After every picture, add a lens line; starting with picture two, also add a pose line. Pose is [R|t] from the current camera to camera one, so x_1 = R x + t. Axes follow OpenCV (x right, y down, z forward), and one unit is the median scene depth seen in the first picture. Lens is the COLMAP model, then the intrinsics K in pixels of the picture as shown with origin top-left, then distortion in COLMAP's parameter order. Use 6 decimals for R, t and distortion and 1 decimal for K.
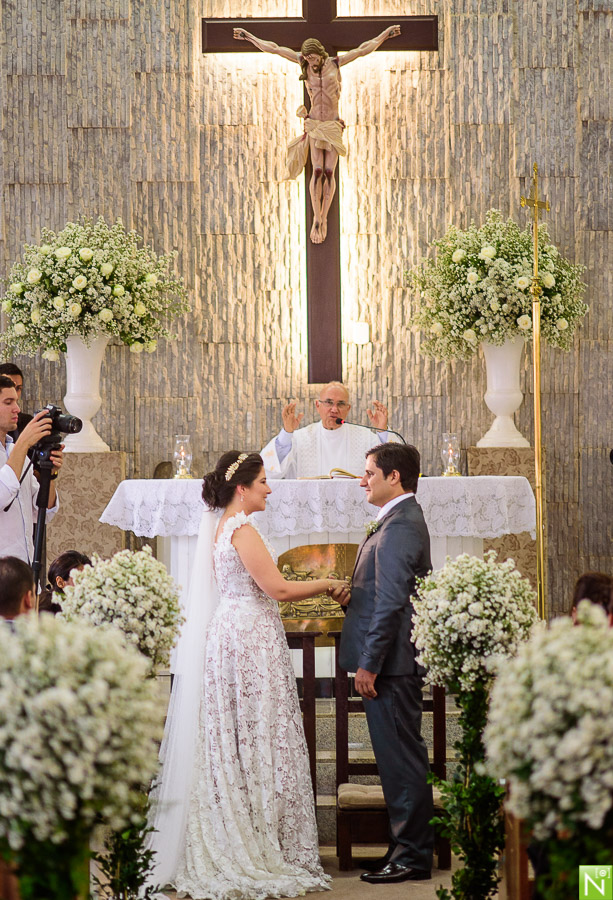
lens RADIAL K [[2800.1, 0, 306.5], [0, 2800.1, 450.0], [0, 0, 1]] dist [0.039658, -0.499742]
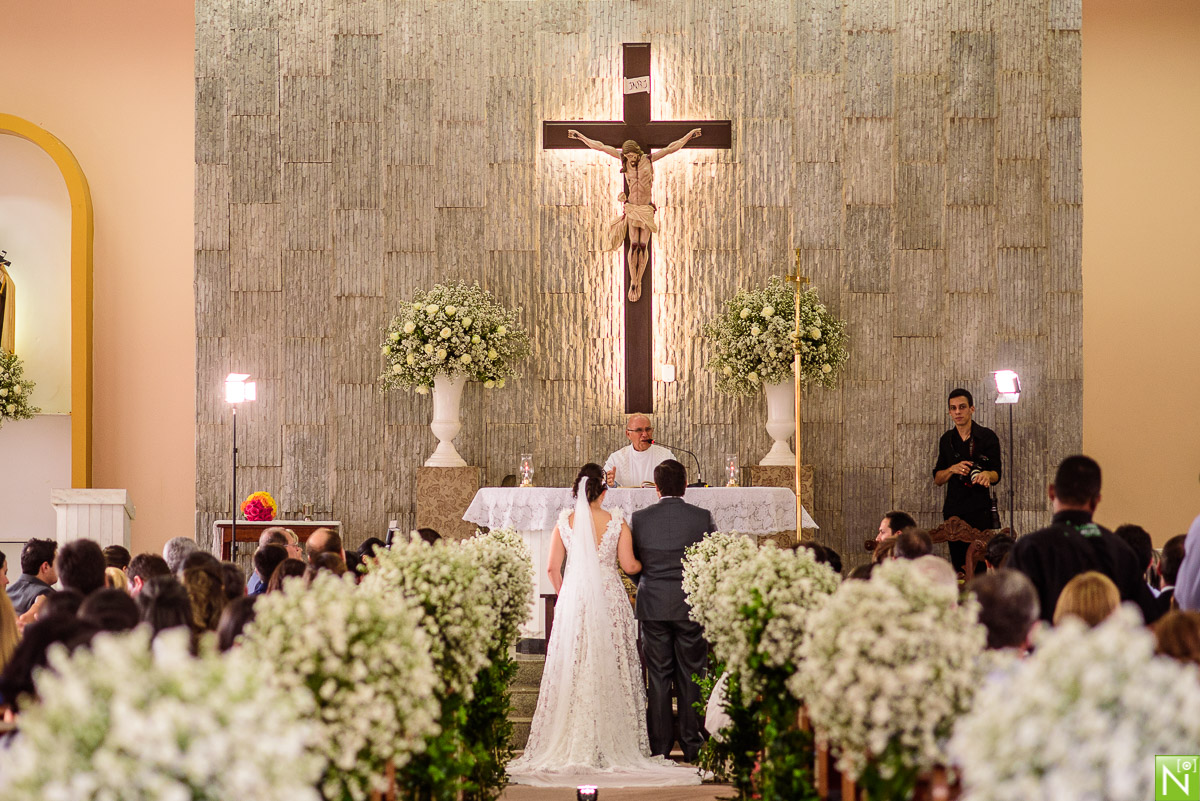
lens RADIAL K [[3539.2, 0, 600.0], [0, 3539.2, 400.5], [0, 0, 1]] dist [-0.053897, 0.196323]
pose [[0.999866, 0.008074, -0.014216, 0.011609], [-0.008373, 0.999742, -0.021136, 0.003995], [0.014042, 0.021252, 0.999676, -0.576523]]
